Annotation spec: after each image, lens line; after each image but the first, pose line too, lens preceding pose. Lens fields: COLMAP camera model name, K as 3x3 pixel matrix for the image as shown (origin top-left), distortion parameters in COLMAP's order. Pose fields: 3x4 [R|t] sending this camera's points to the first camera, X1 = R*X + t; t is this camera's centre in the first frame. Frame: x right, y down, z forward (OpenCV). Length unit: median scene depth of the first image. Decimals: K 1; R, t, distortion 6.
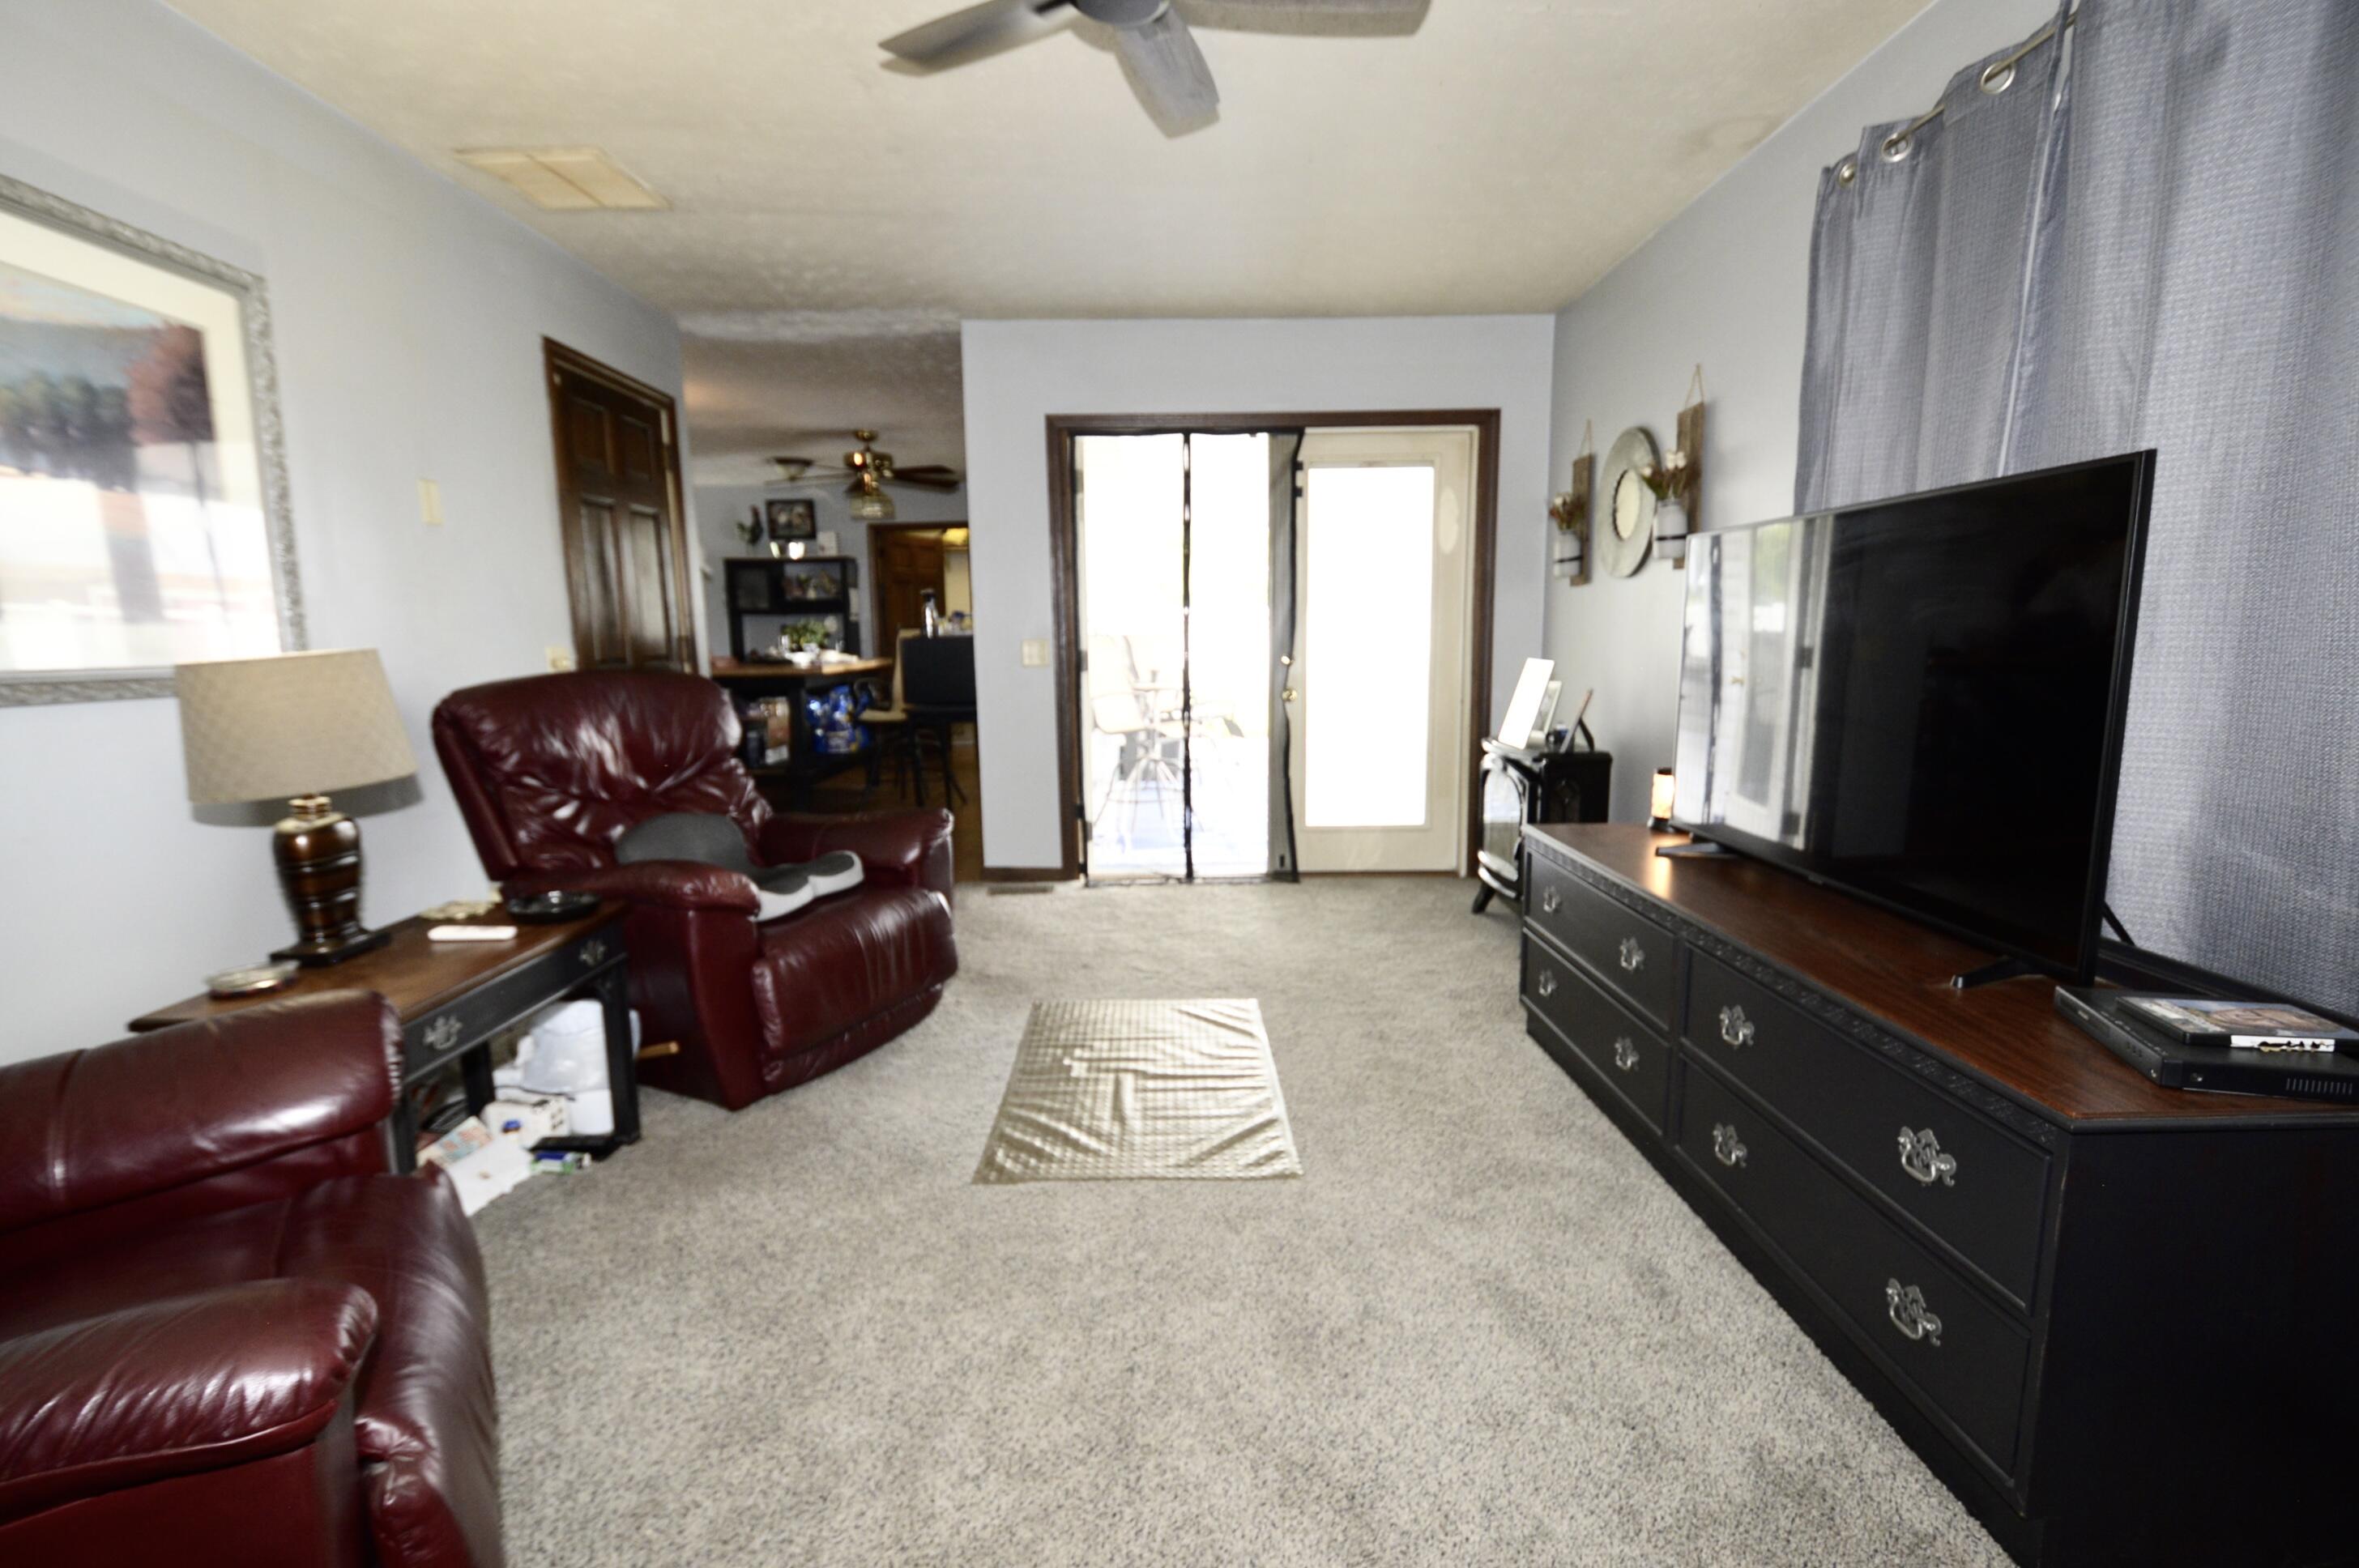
lens RADIAL K [[1103.4, 0, 1179.5], [0, 1103.4, 784.0], [0, 0, 1]] dist [0.002471, -0.000482]
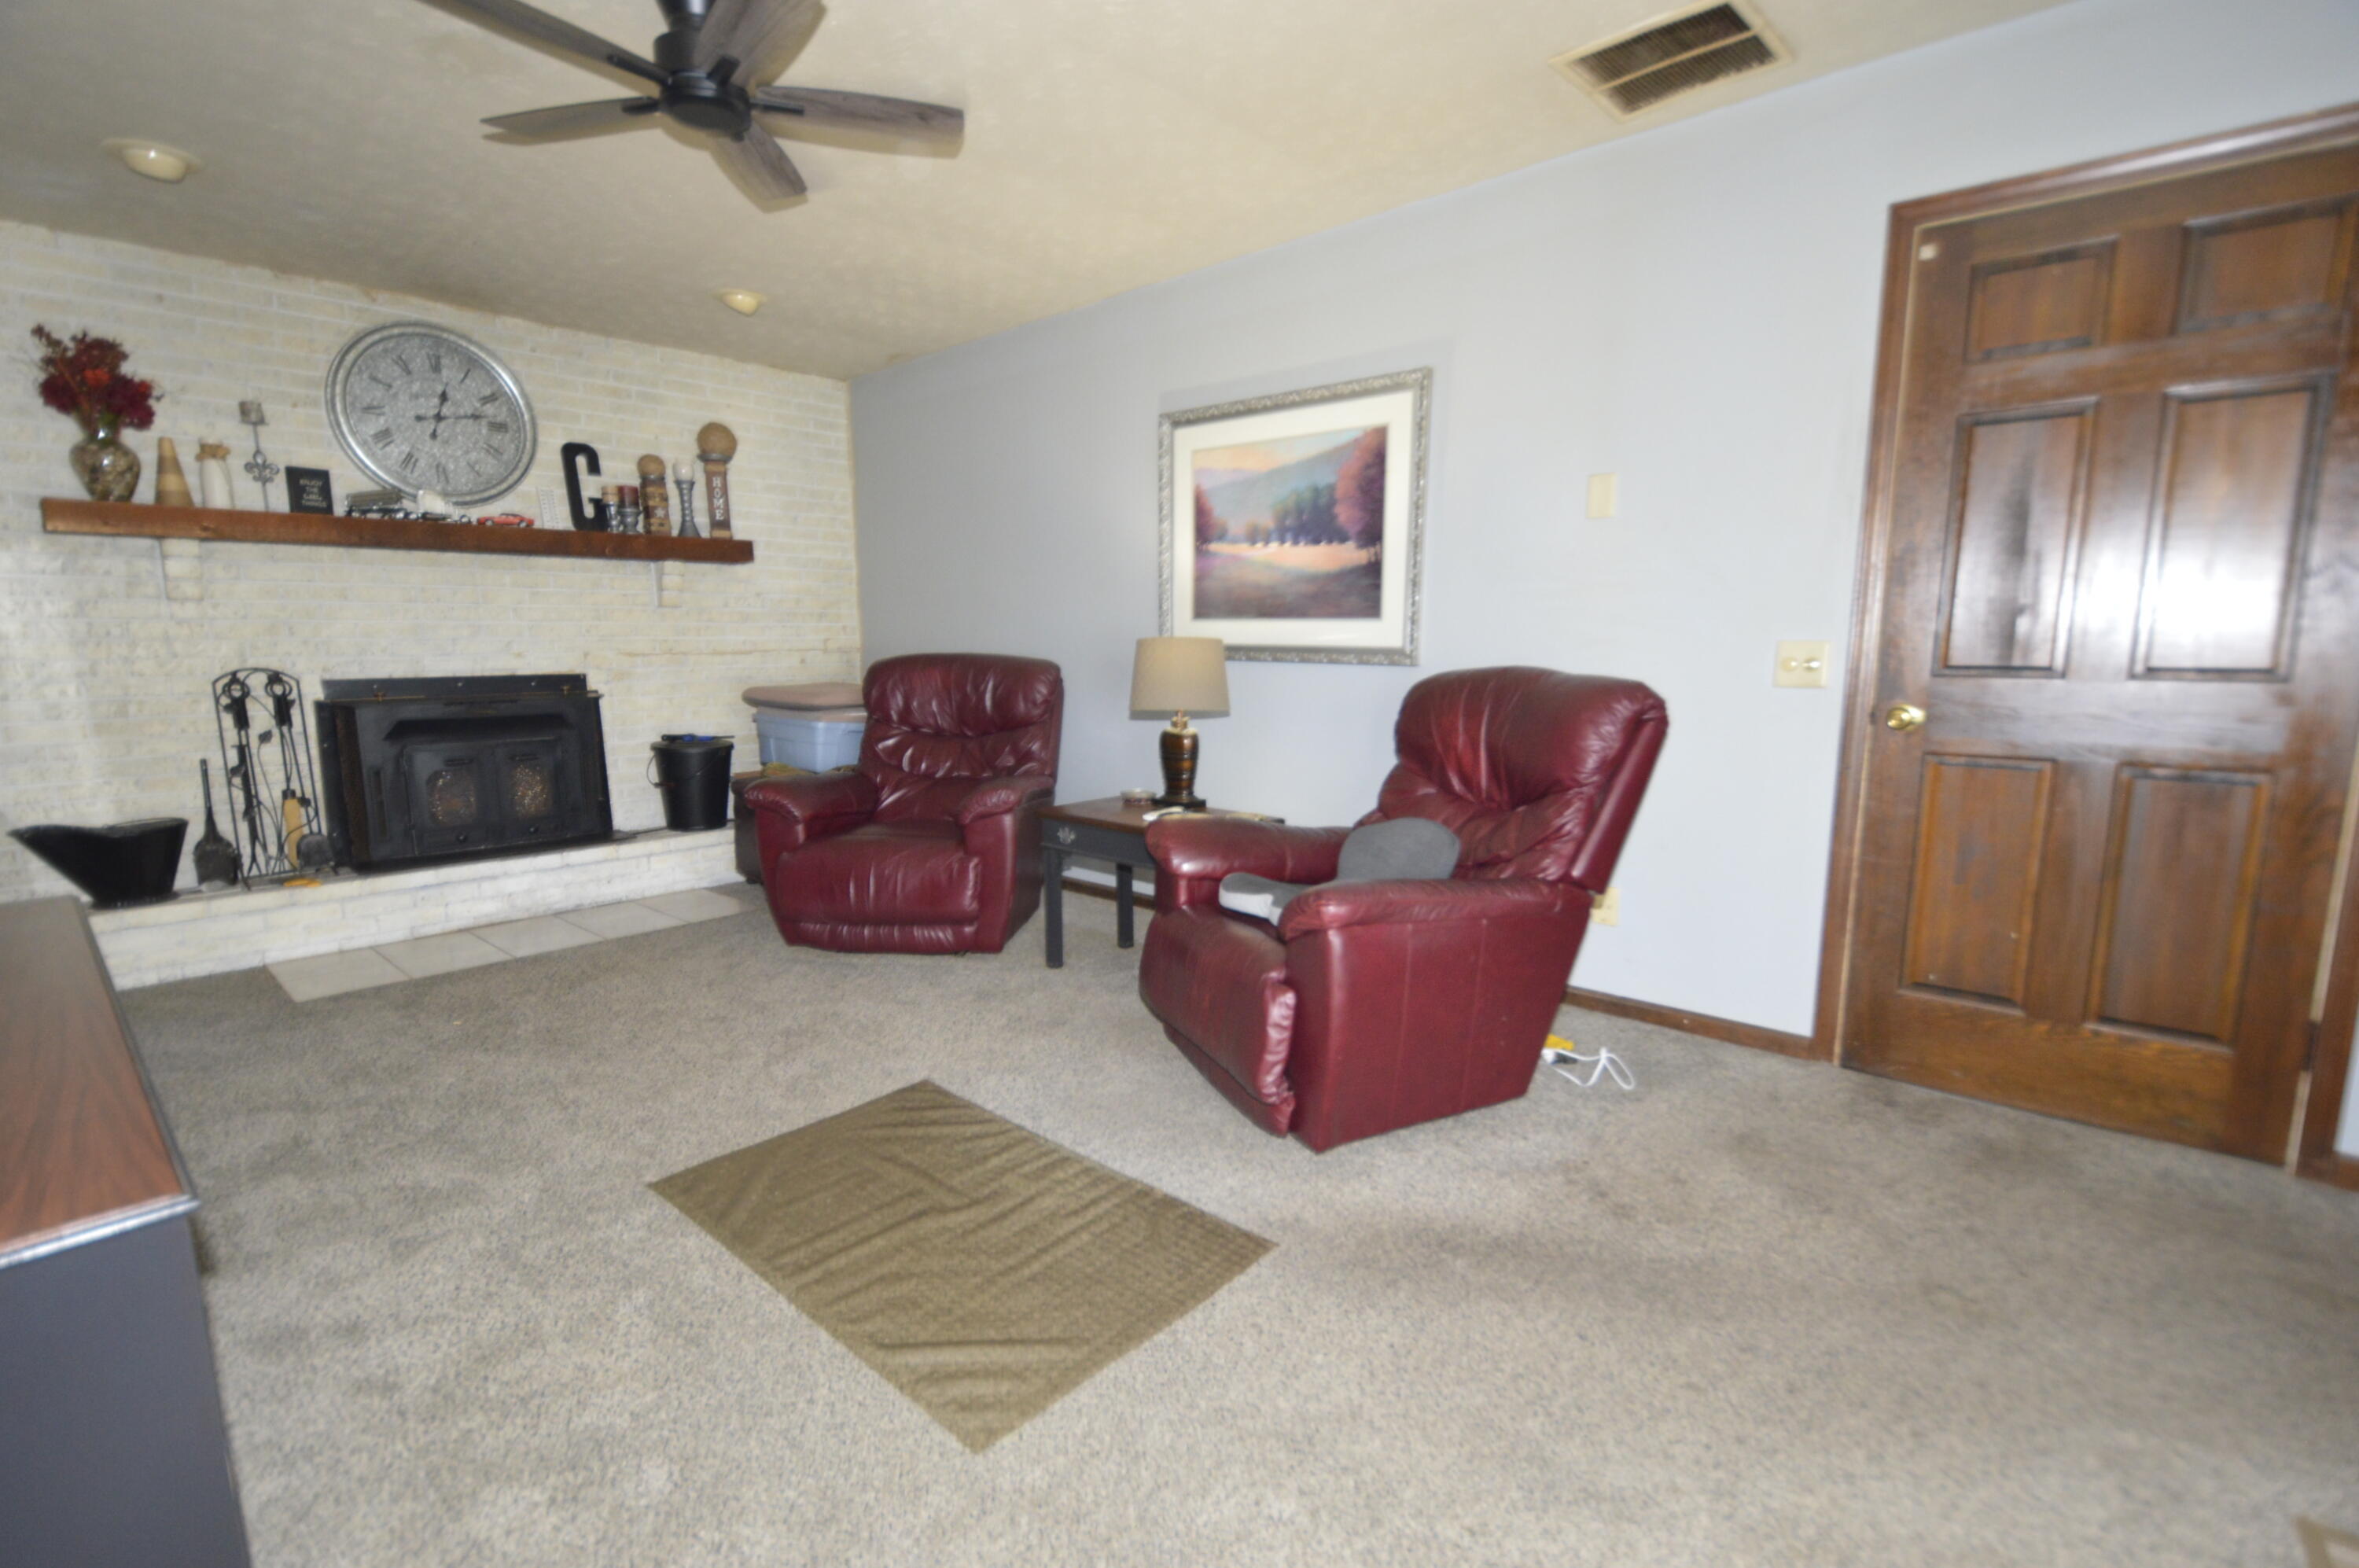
lens RADIAL K [[1021.6, 0, 1143.2], [0, 1021.6, 803.8], [0, 0, 1]] dist [0.003259, -0.007485]
pose [[-0.692567, 0.131828, -0.709206, 0.267075], [-0.096263, 0.957476, 0.271980, -0.171847], [0.714902, 0.256634, -0.650426, 1.179176]]
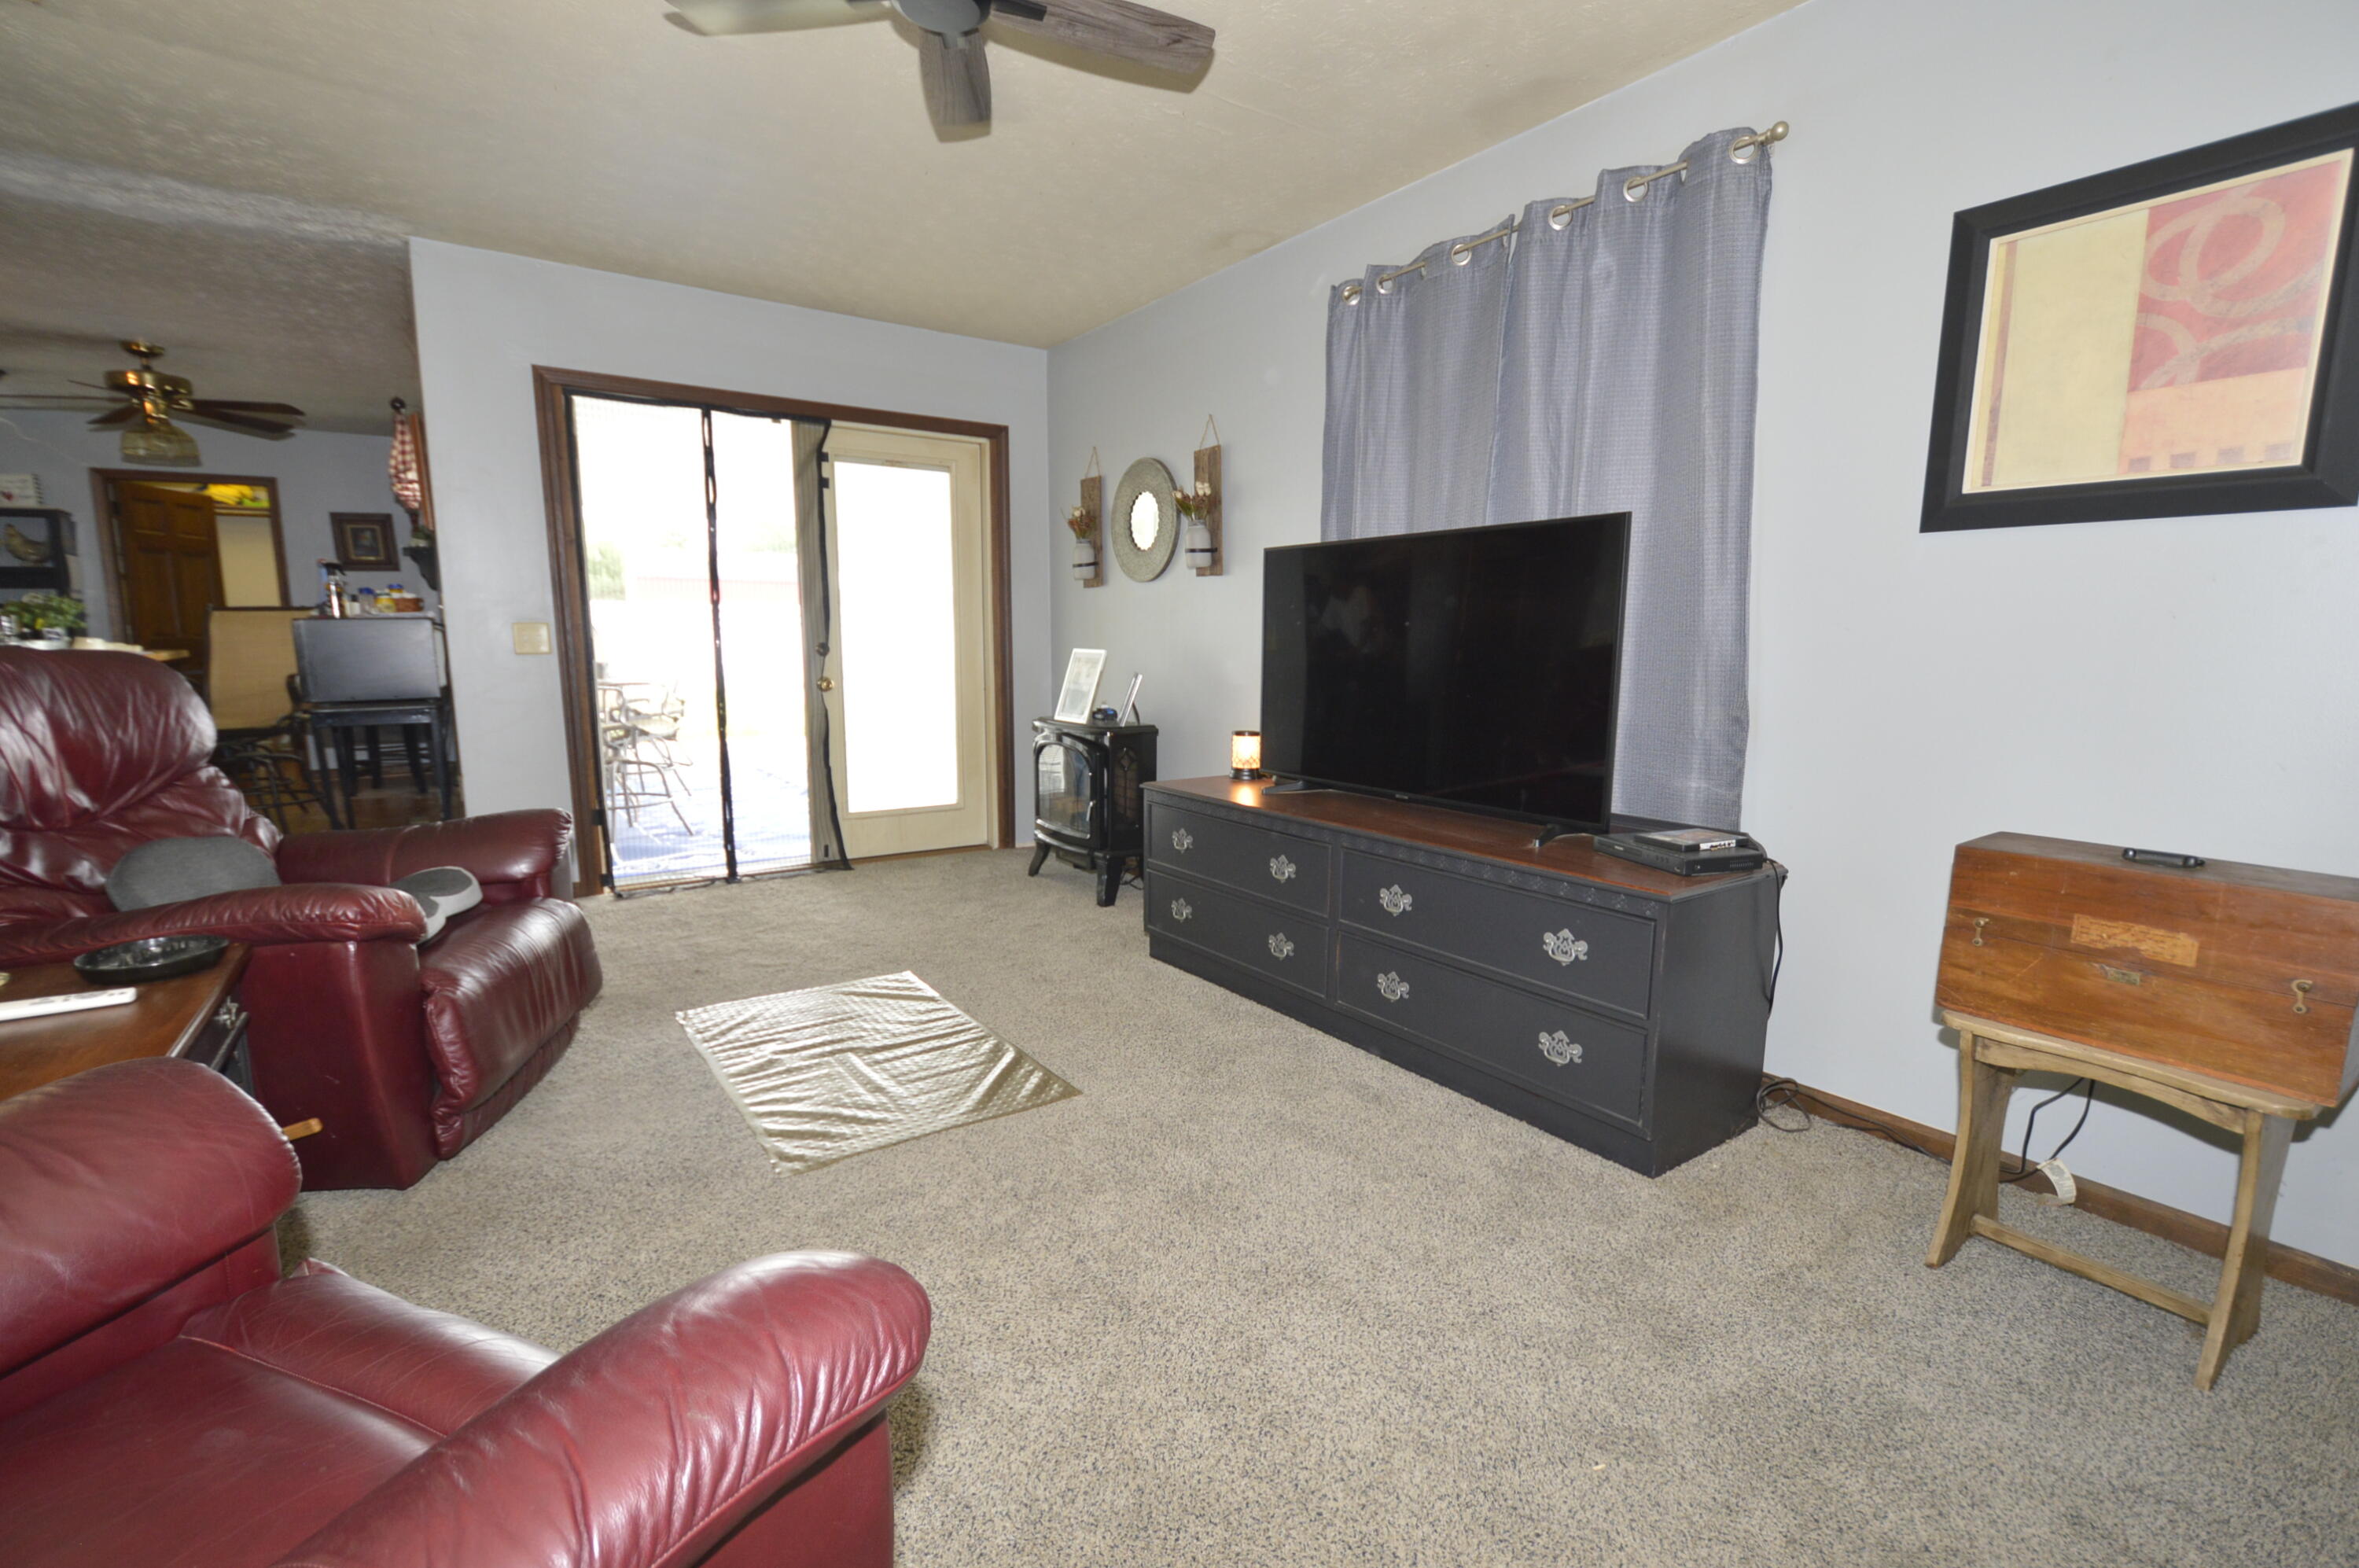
lens RADIAL K [[1062.3, 0, 1203.8], [0, 1062.3, 781.5], [0, 0, 1]] dist [0.014779, -0.012394]
pose [[0.817556, -0.062671, 0.572428, -0.246837], [0.064017, 0.997790, 0.017809, 0.016339], [-0.572279, 0.022086, 0.819762, 0.015940]]
